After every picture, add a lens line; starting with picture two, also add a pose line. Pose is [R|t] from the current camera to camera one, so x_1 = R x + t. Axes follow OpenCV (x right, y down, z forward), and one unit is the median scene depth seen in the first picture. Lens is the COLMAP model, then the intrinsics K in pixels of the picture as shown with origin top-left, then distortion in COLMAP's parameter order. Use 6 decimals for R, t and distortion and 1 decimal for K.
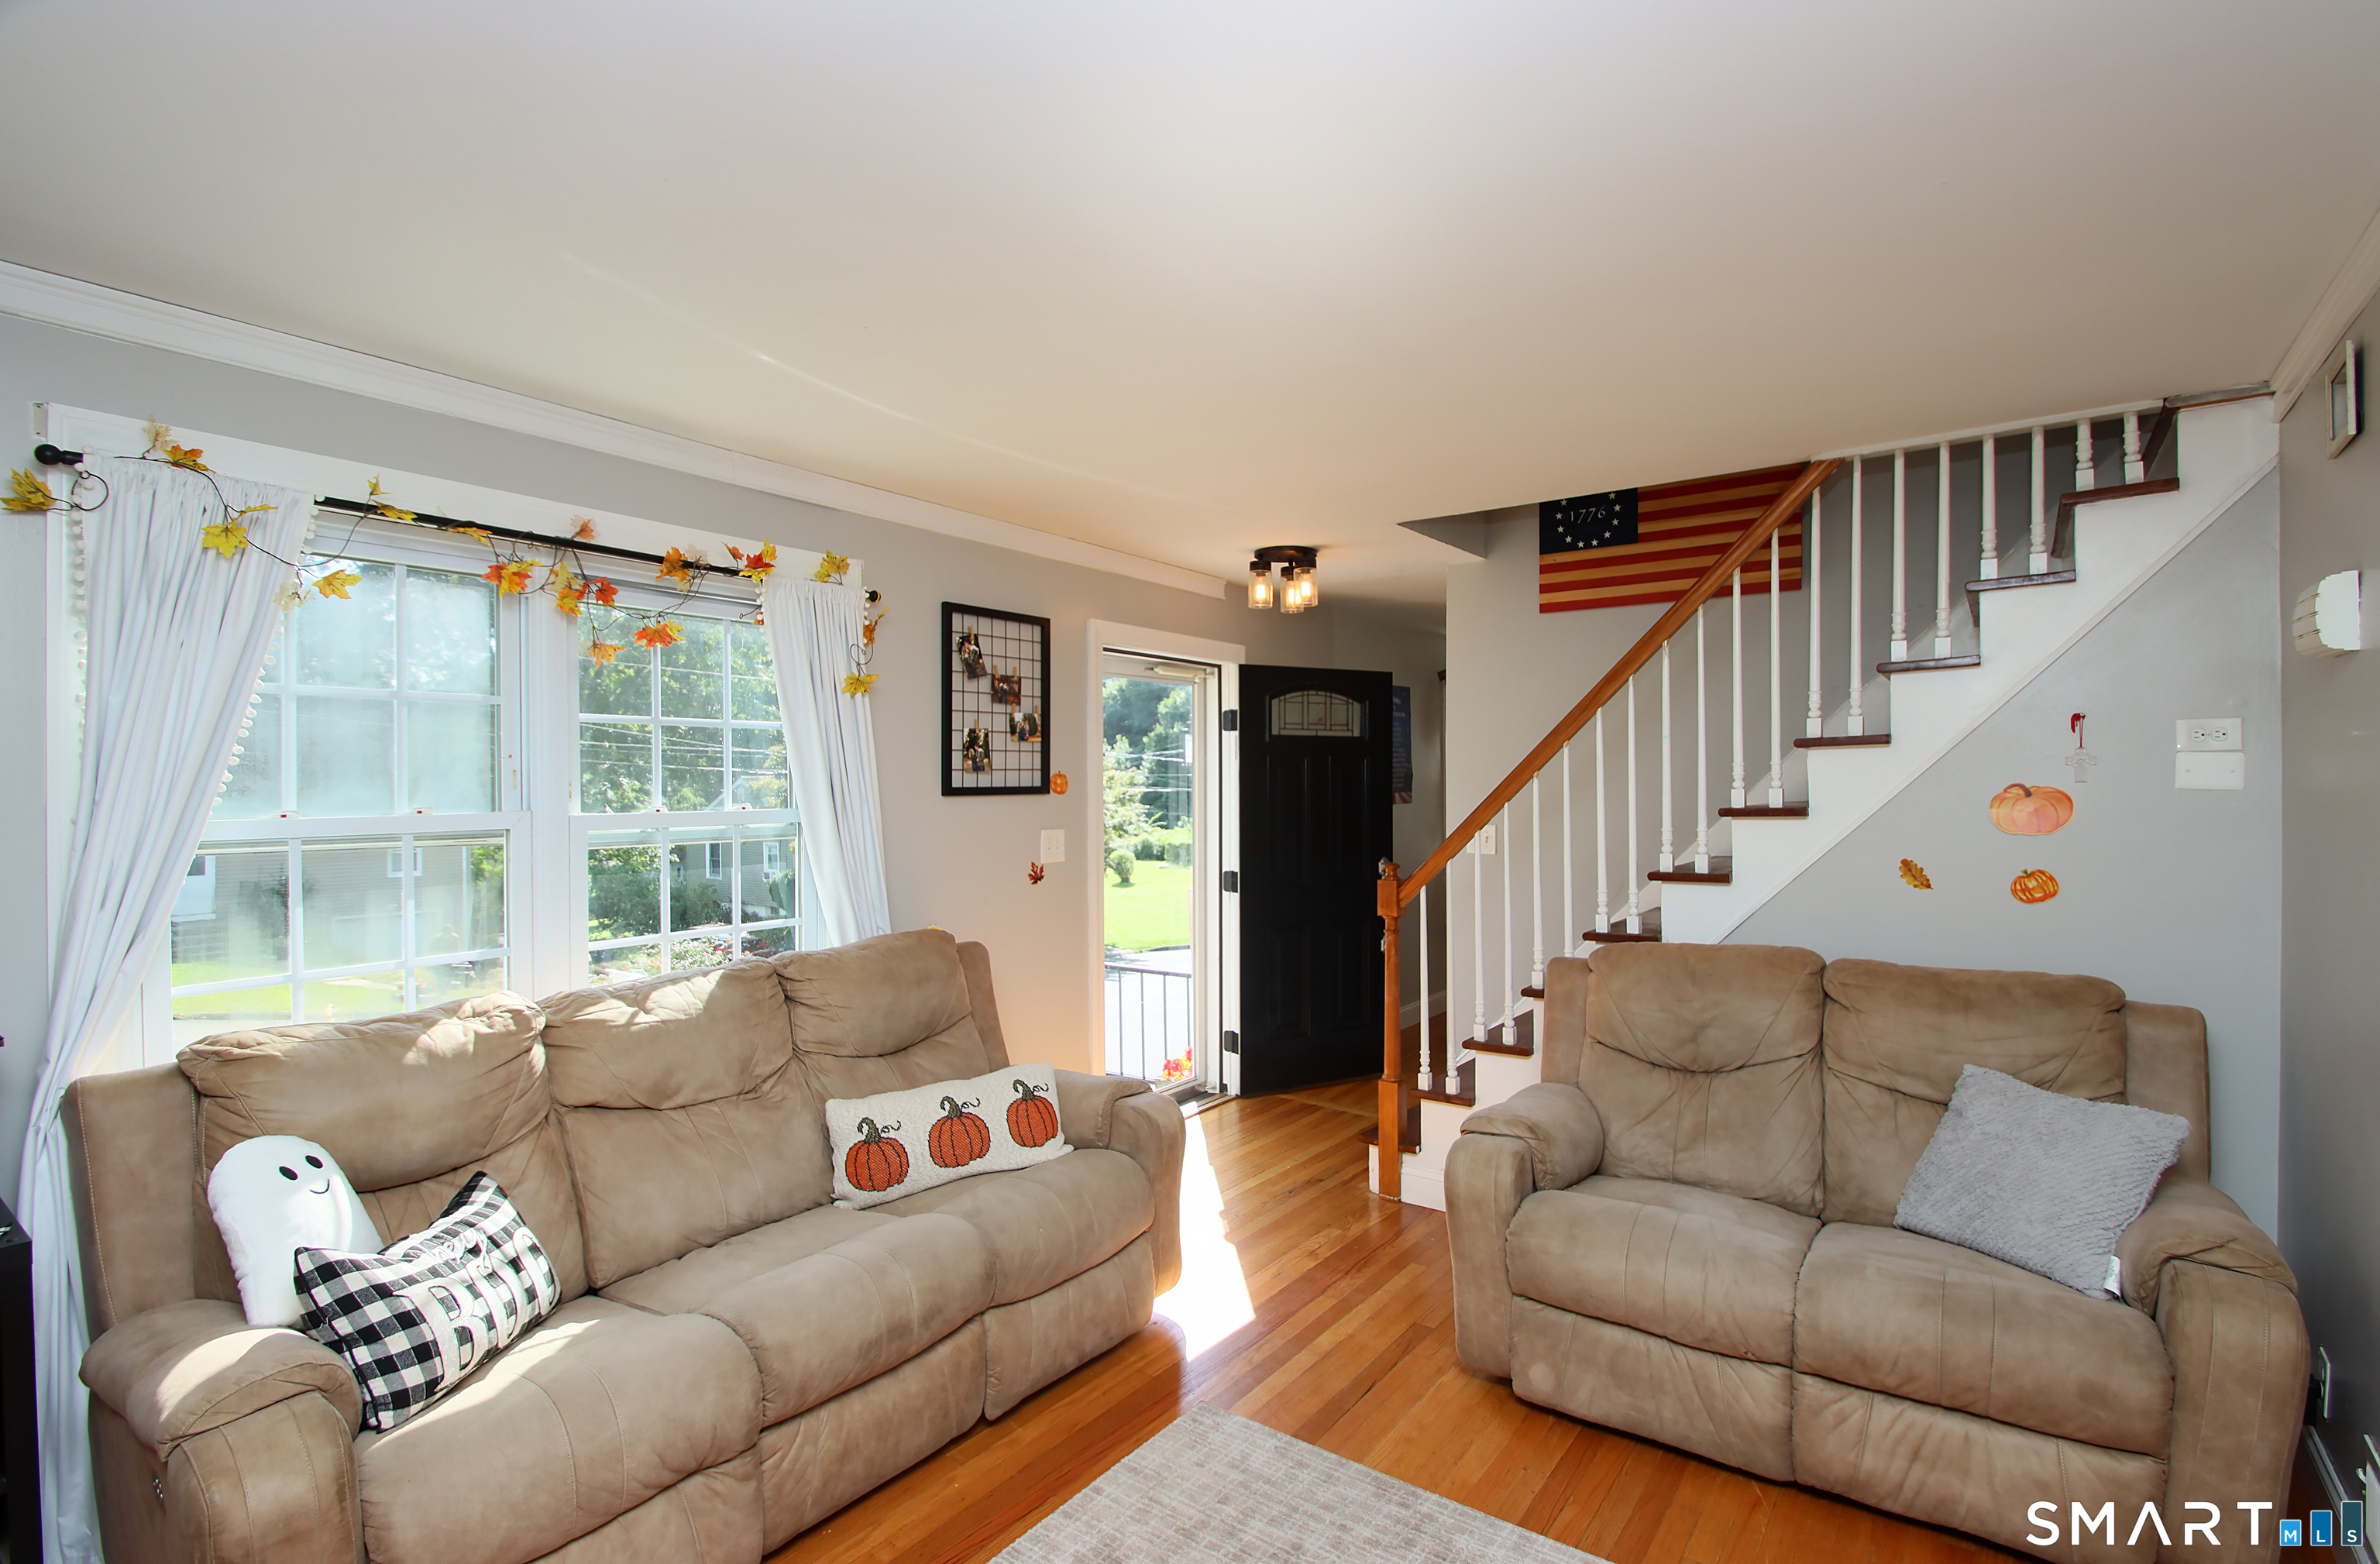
lens RADIAL K [[1097.8, 0, 1193.2], [0, 1097.8, 789.5], [0, 0, 1]] dist [0.014999, -0.011366]
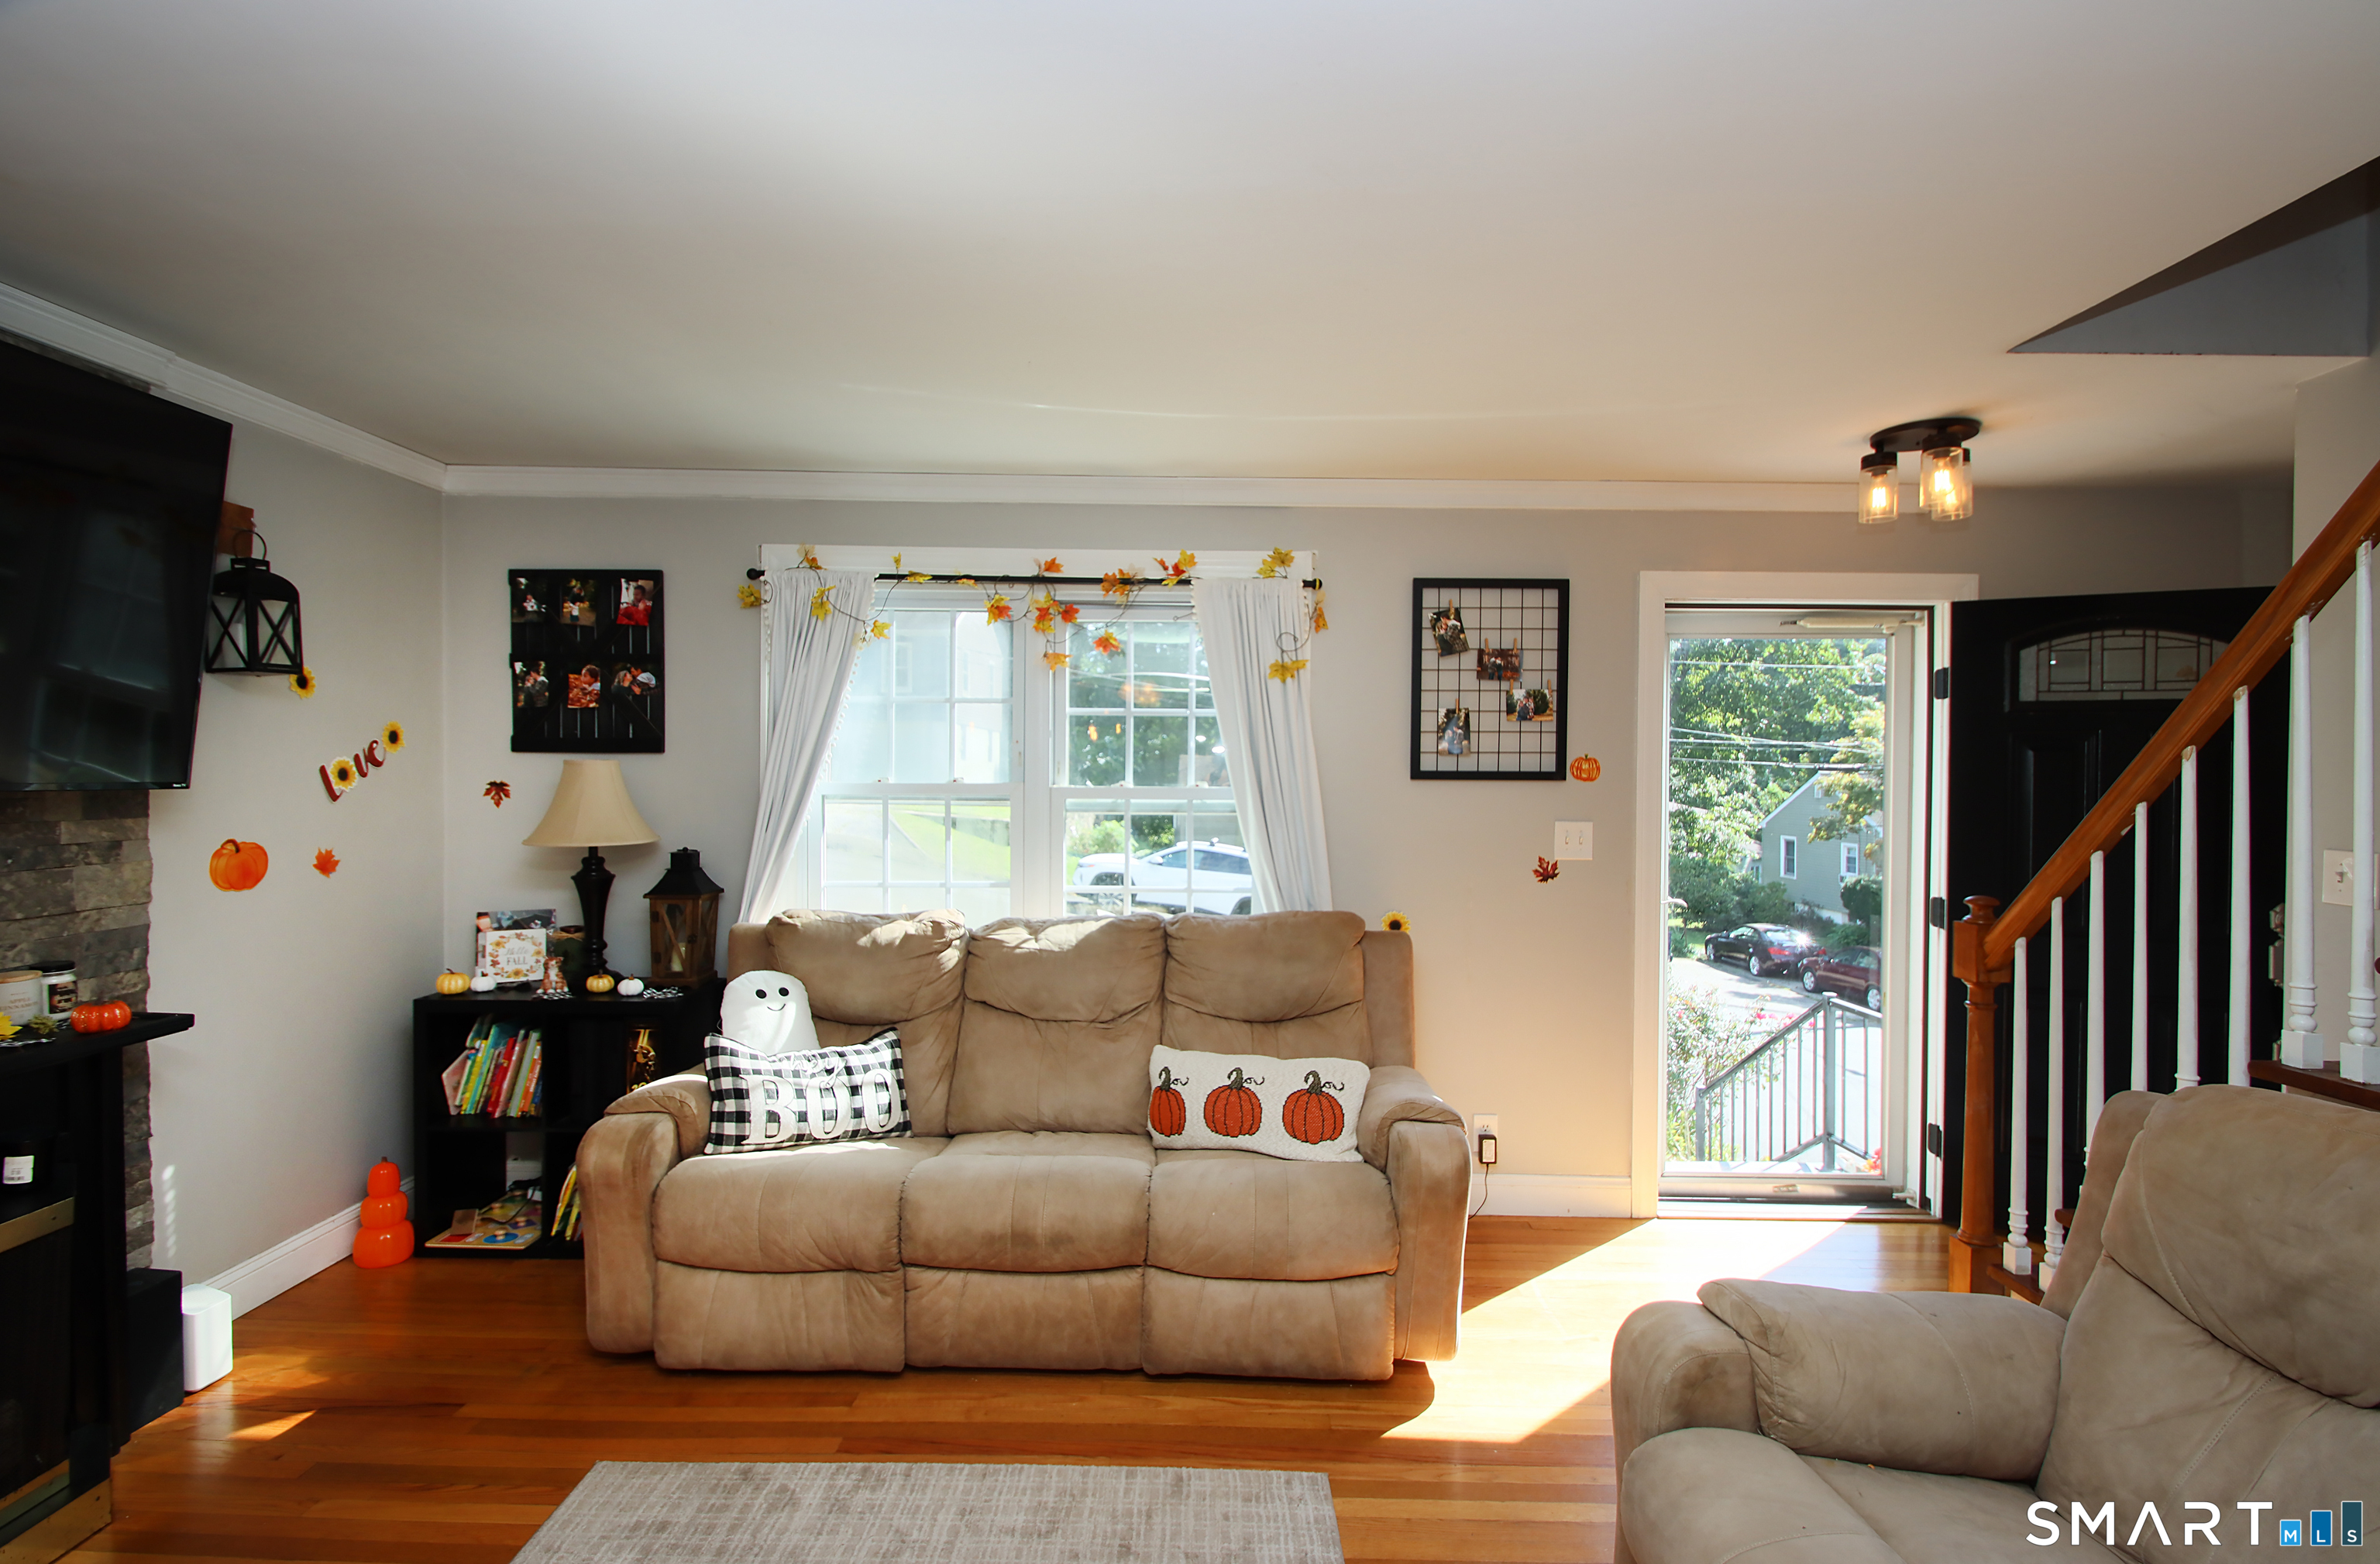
lens RADIAL K [[1097.8, 0, 1193.2], [0, 1097.8, 789.5], [0, 0, 1]] dist [0.014999, -0.011366]
pose [[0.593408, 0.022556, -0.804586, 0.433300], [-0.018042, 0.999729, 0.014720, 0.003745], [0.804699, 0.005781, 0.593654, 0.269107]]
